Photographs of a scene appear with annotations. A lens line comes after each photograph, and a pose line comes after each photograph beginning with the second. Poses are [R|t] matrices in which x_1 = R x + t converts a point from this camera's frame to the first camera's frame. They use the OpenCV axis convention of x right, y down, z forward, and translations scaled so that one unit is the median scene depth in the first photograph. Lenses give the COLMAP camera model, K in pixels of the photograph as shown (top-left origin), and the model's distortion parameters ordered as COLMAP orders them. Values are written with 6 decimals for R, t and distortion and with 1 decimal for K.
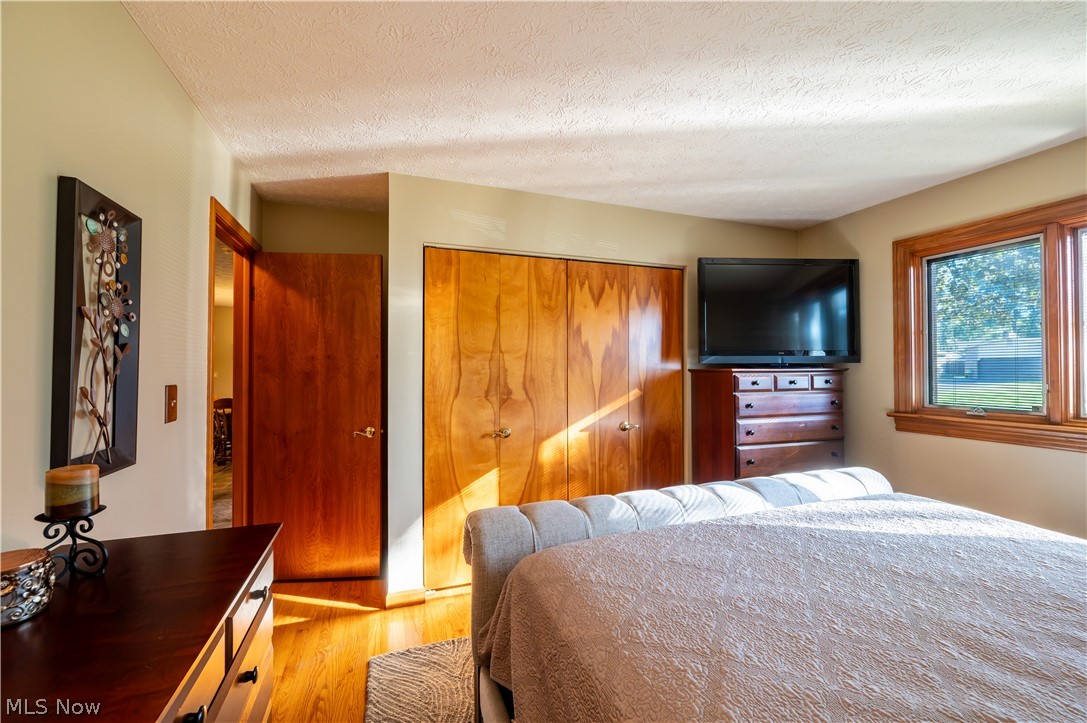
lens RADIAL K [[446.0, 0, 546.9], [0, 446.0, 360.7], [0, 0, 1]] dist [-0.000686, 0.000429]
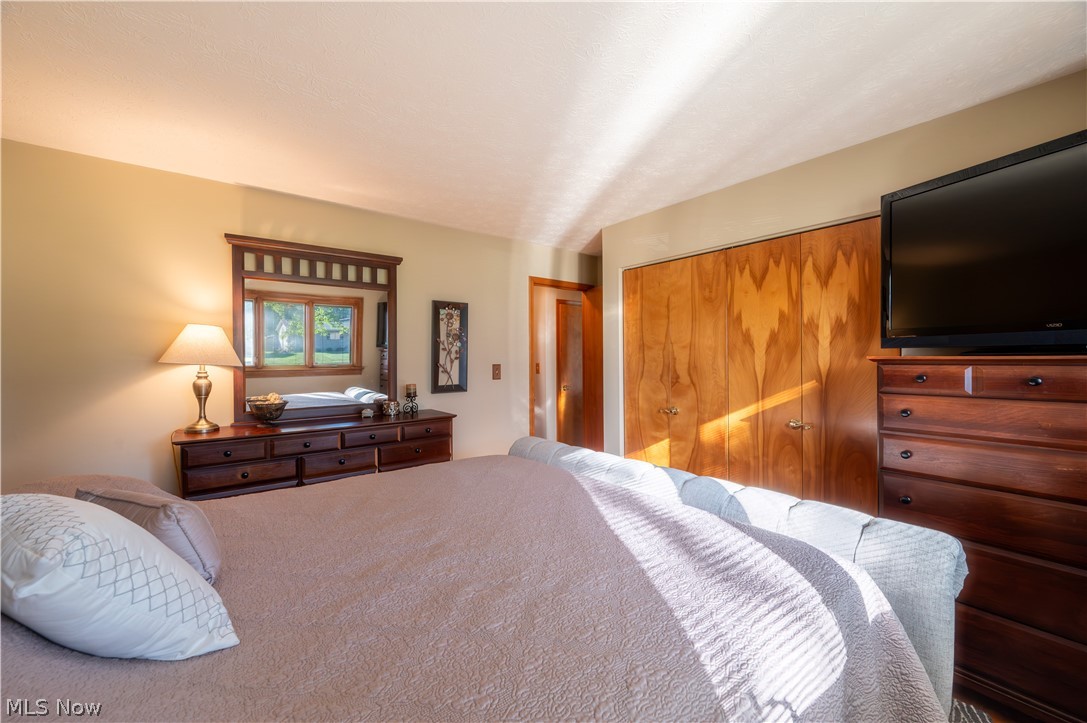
lens RADIAL K [[431.8, 0, 544.9], [0, 431.8, 361.5], [0, 0, 1]] dist [-0.001525, 0.000375]
pose [[0.313635, 0.008496, -0.949506, 0.875521], [0.025129, 0.999535, 0.017244, 0.001228], [0.949211, -0.029268, 0.313275, 0.306450]]
